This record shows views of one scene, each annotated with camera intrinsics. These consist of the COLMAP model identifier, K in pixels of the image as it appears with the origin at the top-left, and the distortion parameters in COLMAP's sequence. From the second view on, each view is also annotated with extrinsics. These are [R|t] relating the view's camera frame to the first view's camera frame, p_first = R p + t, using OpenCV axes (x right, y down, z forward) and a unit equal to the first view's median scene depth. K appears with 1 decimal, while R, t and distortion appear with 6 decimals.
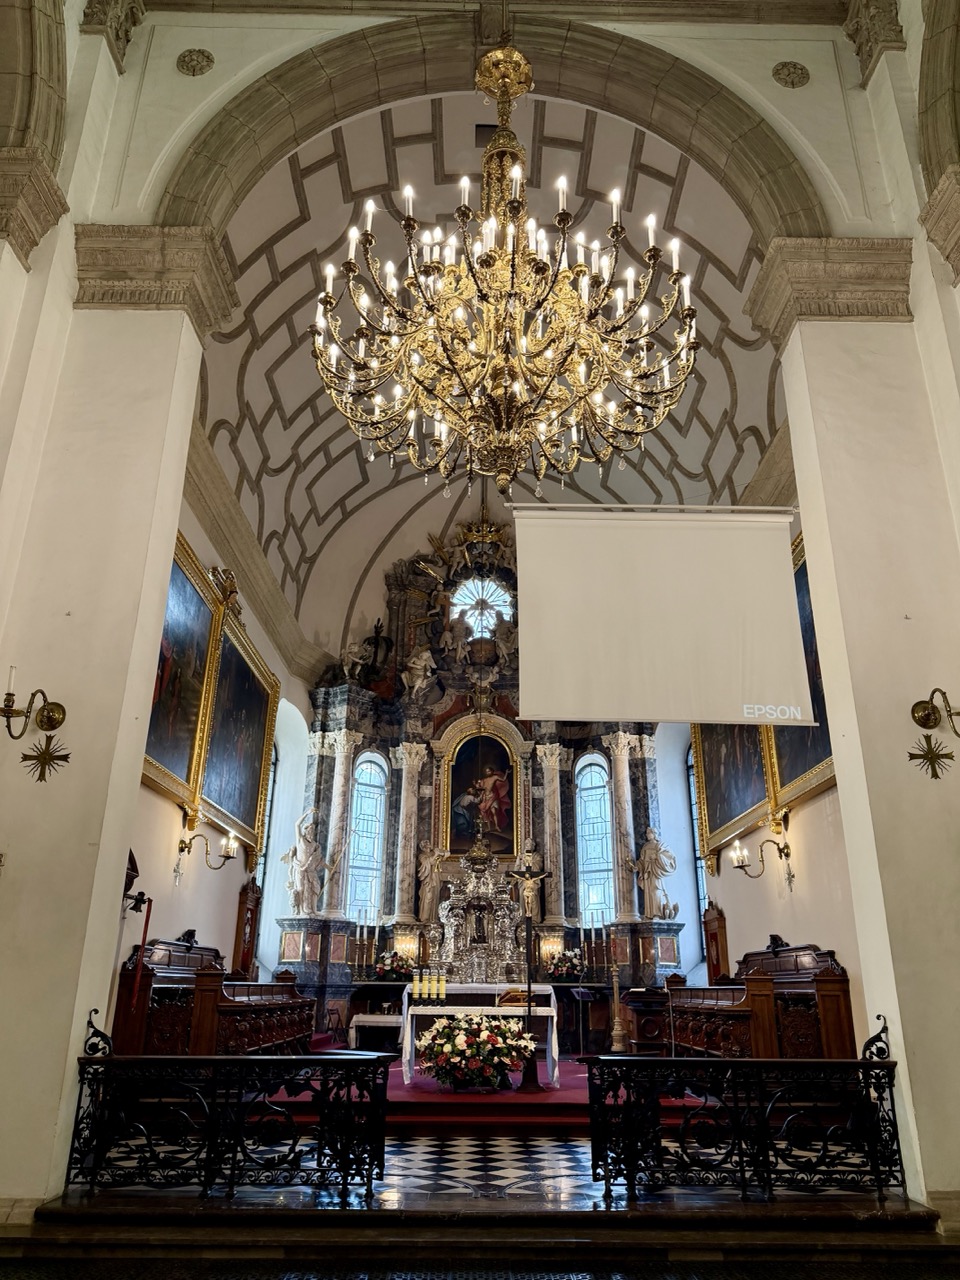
lens RADIAL K [[901.5, 0, 490.2], [0, 901.5, 640.7], [0, 0, 1]] dist [0.113257, -0.116879]
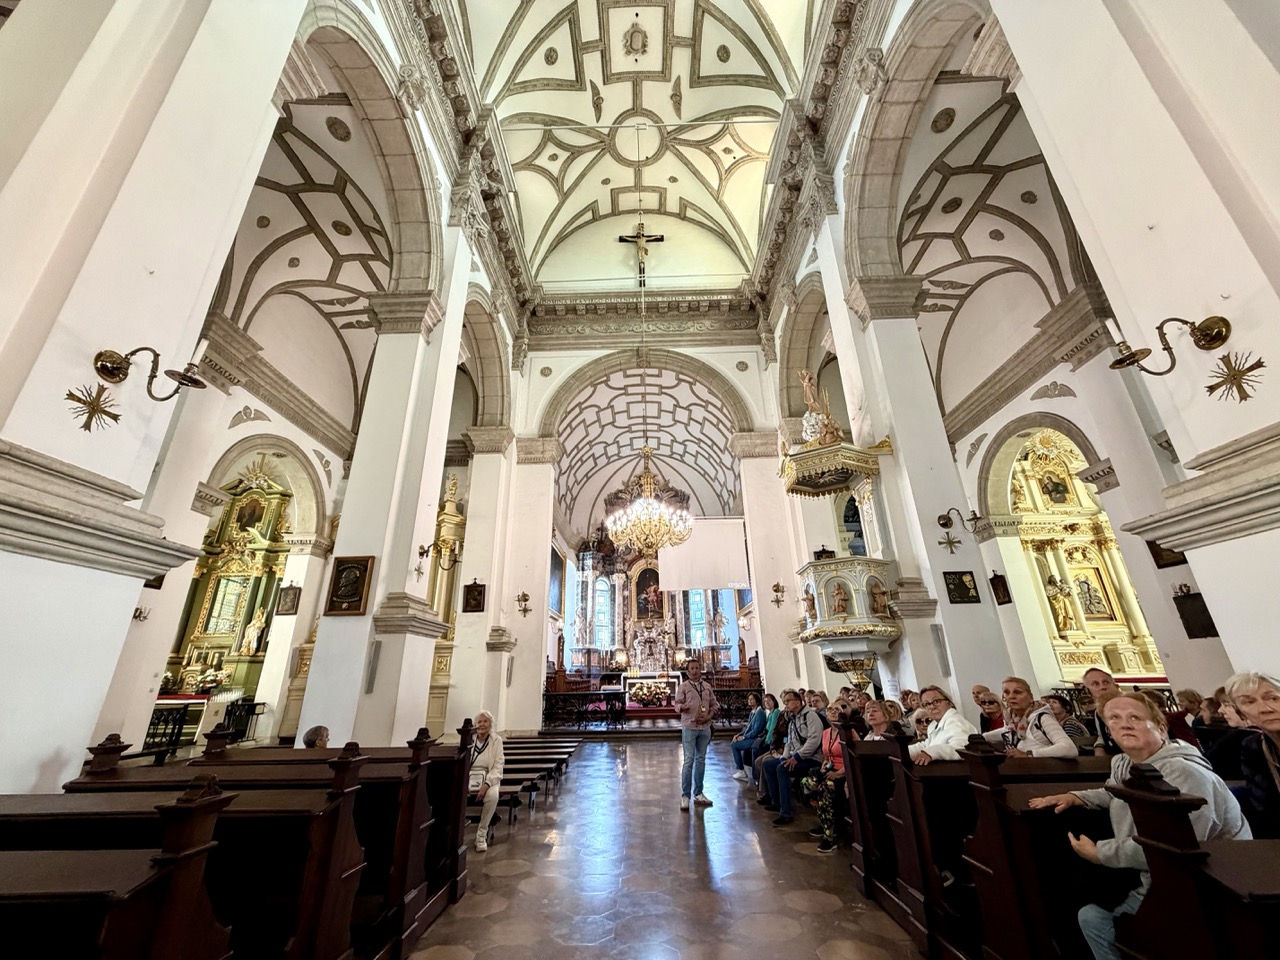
lens RADIAL K [[510.6, 0, 640.0], [0, 510.6, 480.0], [0, 0, 1]] dist [0.000035, -0.000005]
pose [[0.999007, -0.038346, -0.022704, 0.008569], [0.038273, 0.999261, -0.003625, -0.138606], [0.022826, 0.002753, 0.999736, -0.378254]]
